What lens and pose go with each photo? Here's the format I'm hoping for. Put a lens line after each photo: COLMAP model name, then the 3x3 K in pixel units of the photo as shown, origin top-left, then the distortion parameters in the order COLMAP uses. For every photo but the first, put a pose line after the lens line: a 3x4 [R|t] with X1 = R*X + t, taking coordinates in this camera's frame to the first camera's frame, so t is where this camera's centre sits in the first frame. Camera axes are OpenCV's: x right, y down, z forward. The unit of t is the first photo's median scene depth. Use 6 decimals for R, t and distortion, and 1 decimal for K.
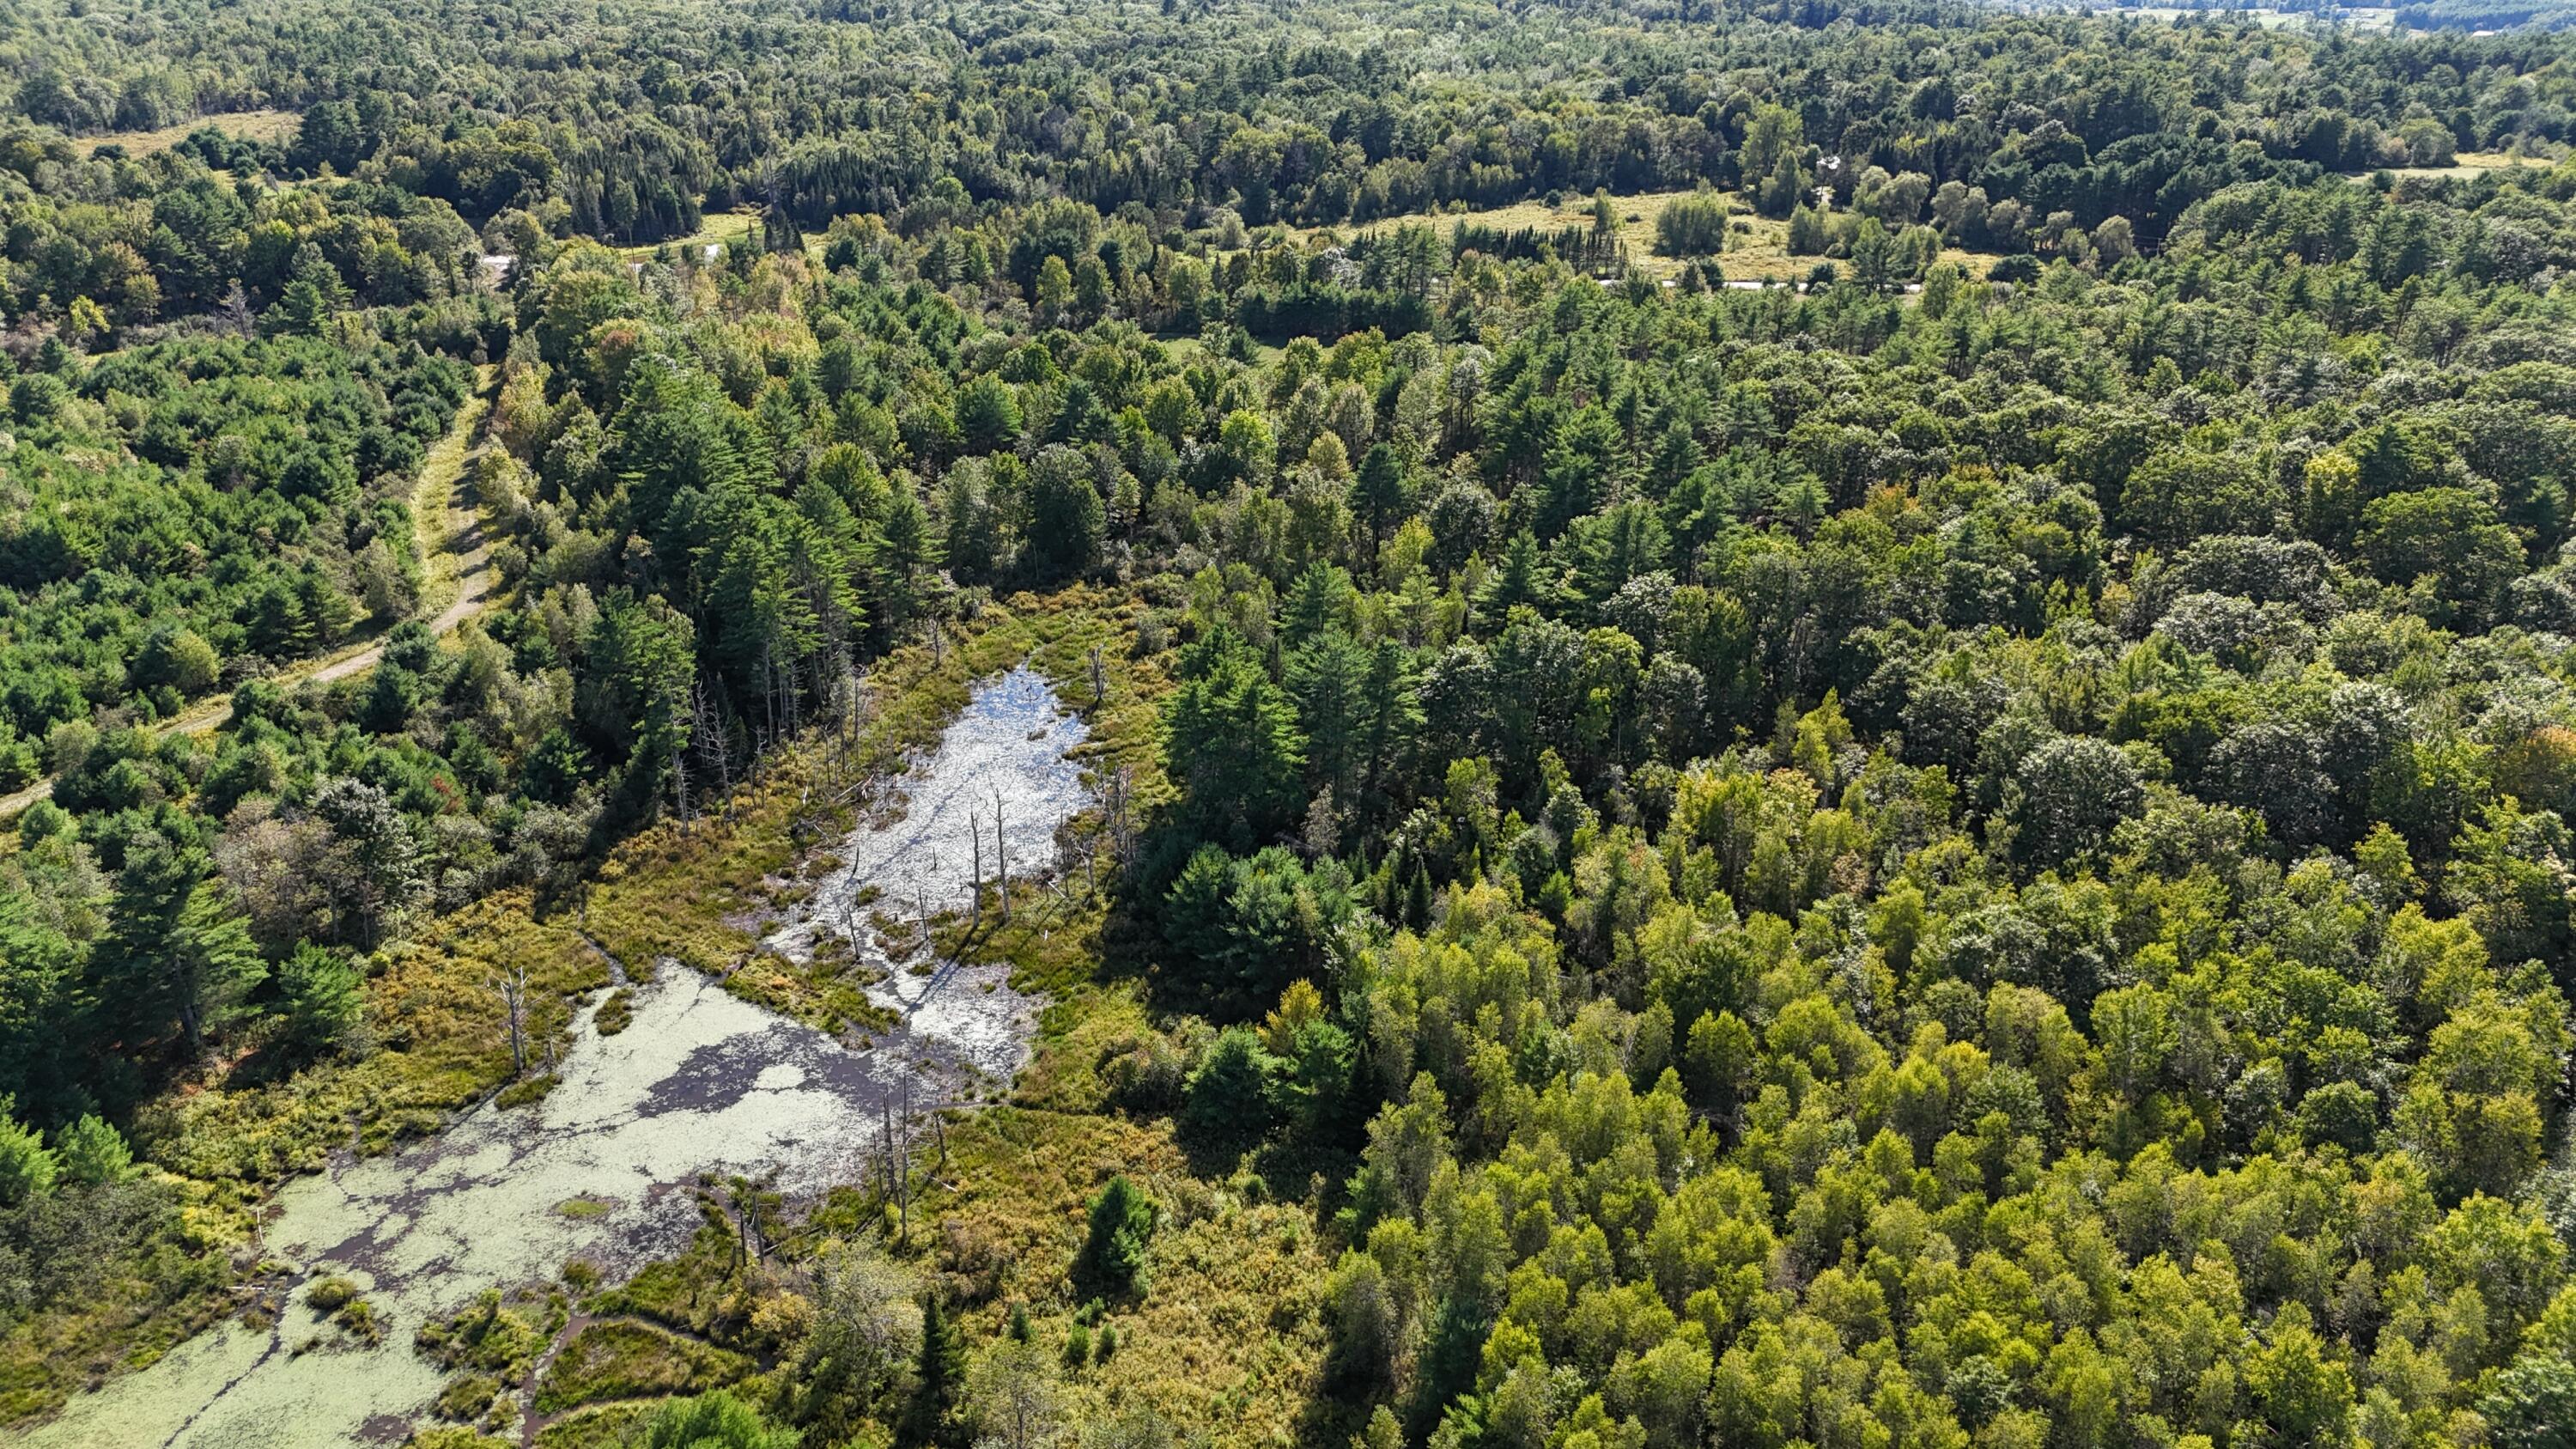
lens RADIAL K [[1914.1, 0, 1294.9], [0, 1914.1, 710.8], [0, 0, 1]] dist [0.090707, -0.085468]
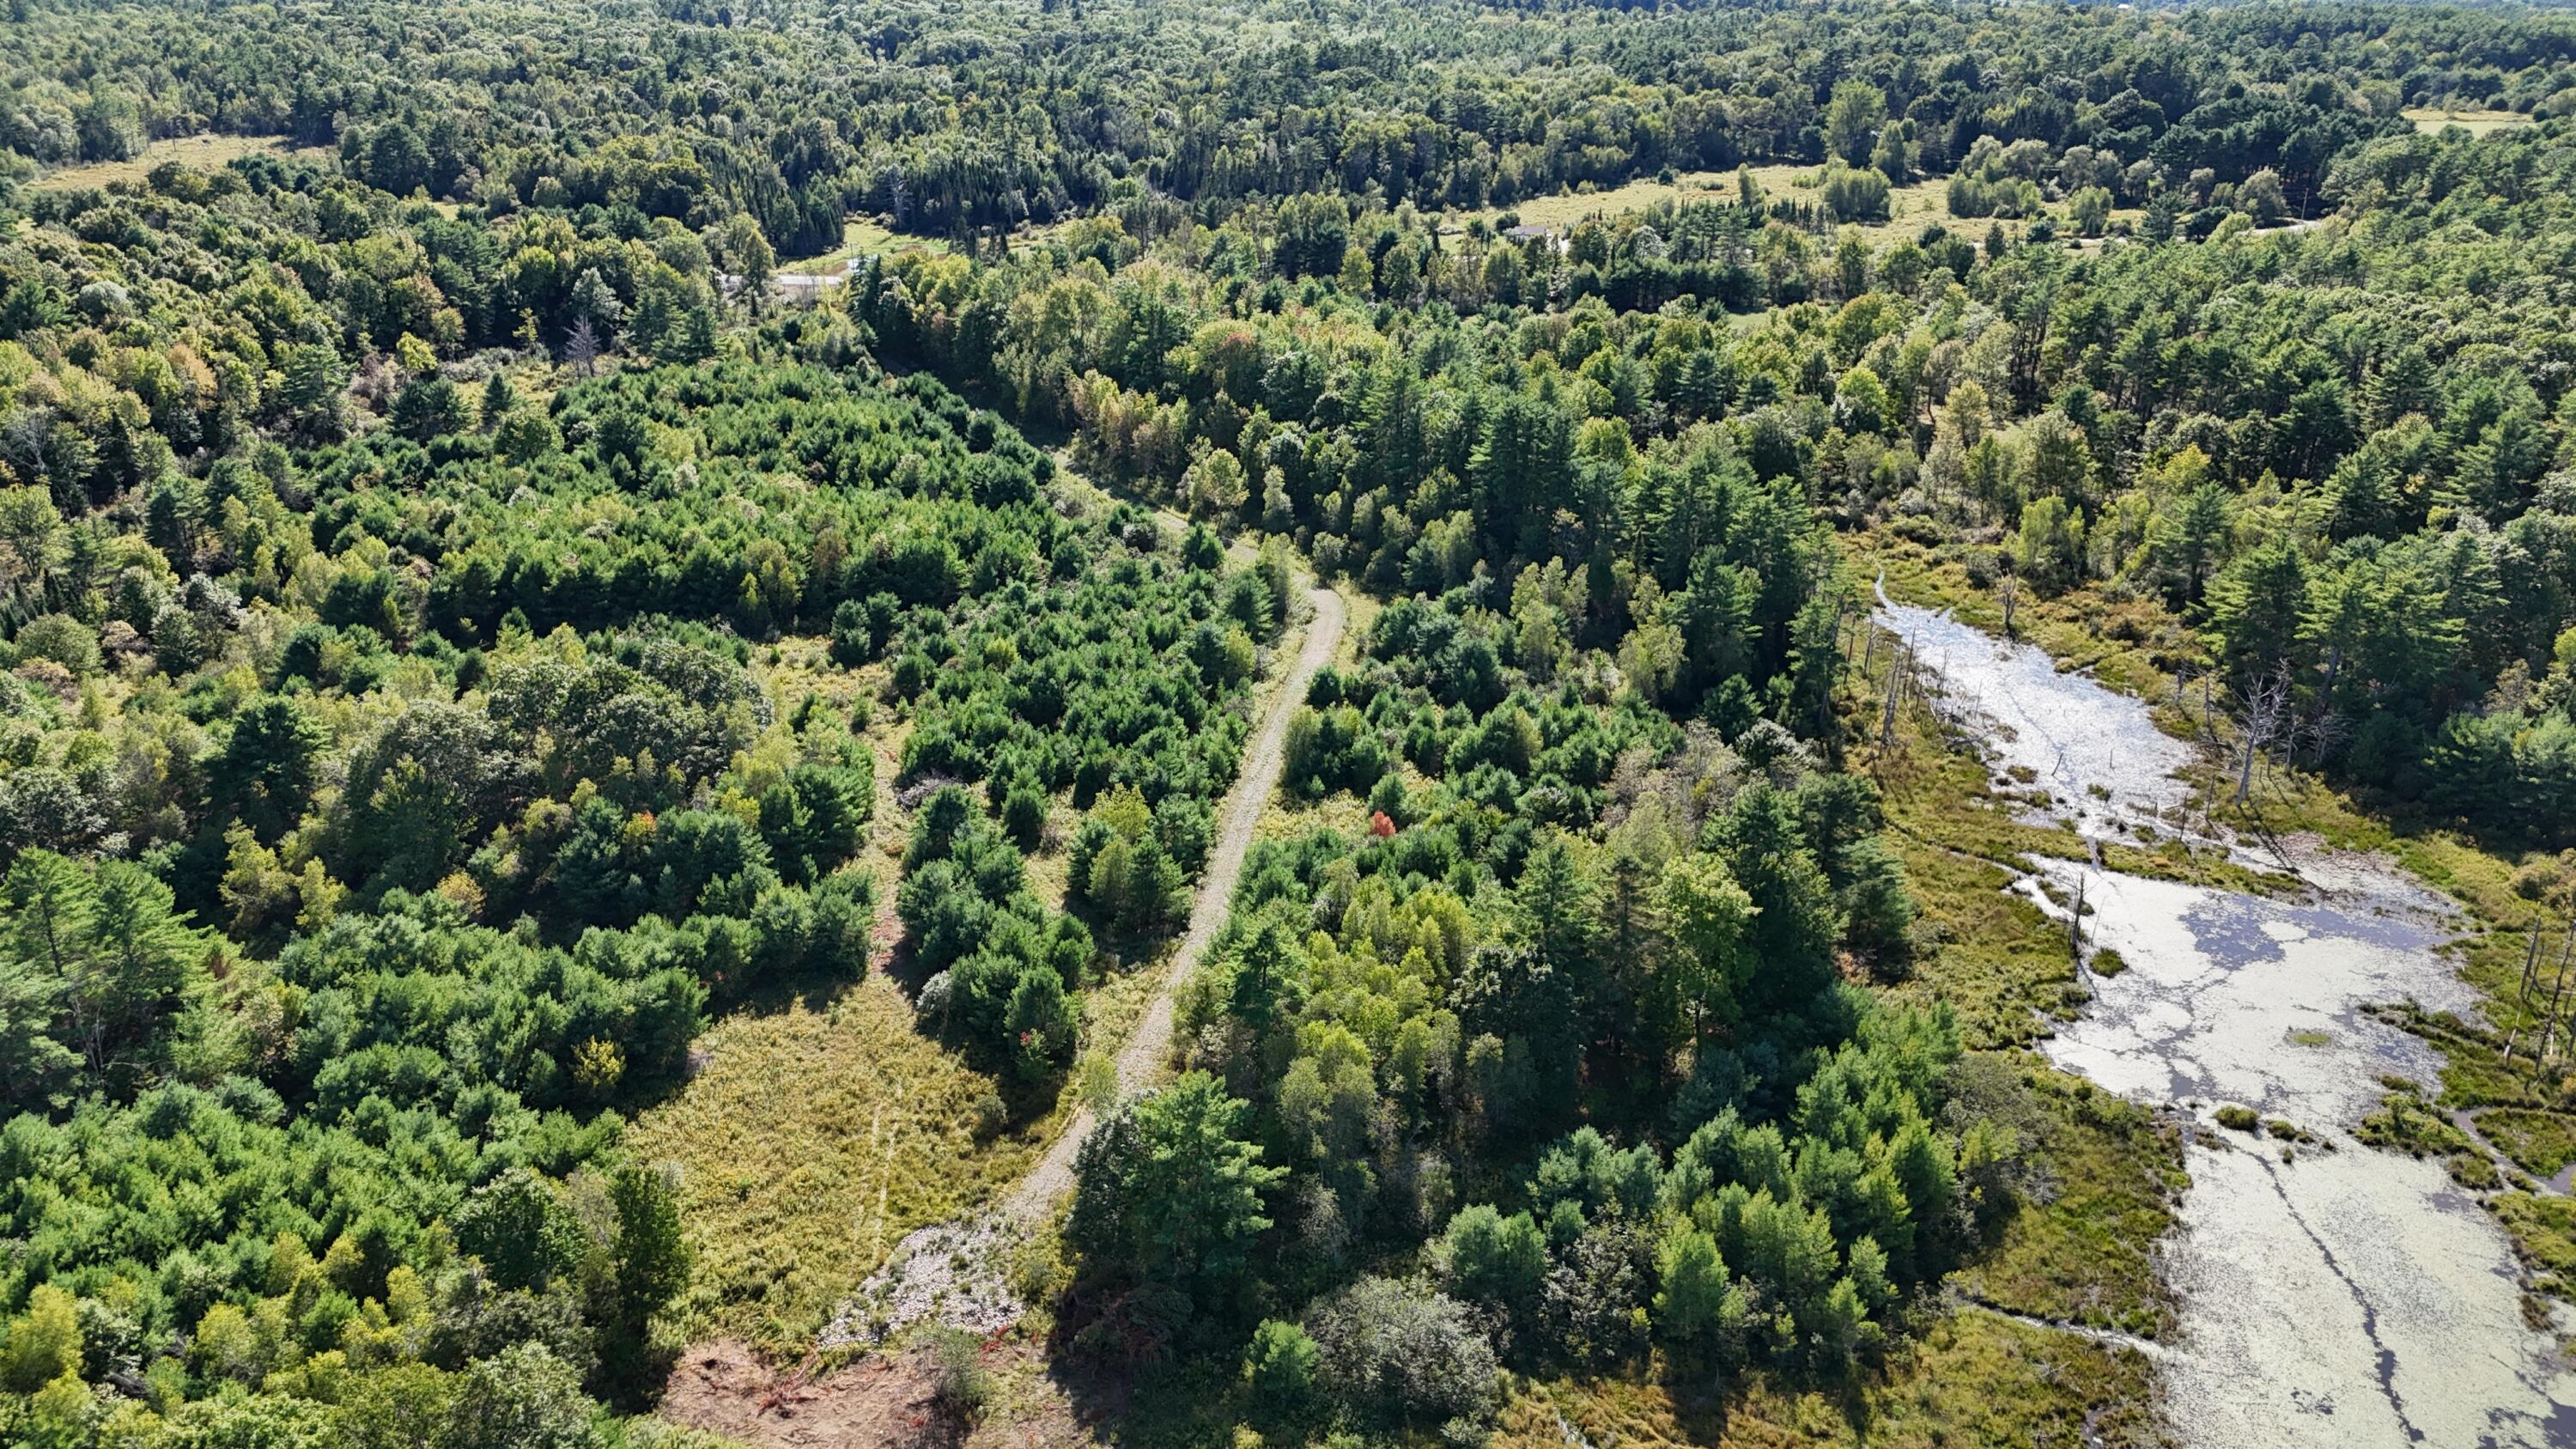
lens RADIAL K [[1914.1, 0, 1294.9], [0, 1914.1, 710.8], [0, 0, 1]] dist [0.090707, -0.085468]
pose [[0.979920, -0.084926, 0.180400, -0.311174], [0.084195, 0.996380, 0.011720, -0.001542], [-0.180742, 0.003704, 0.983524, -0.012240]]
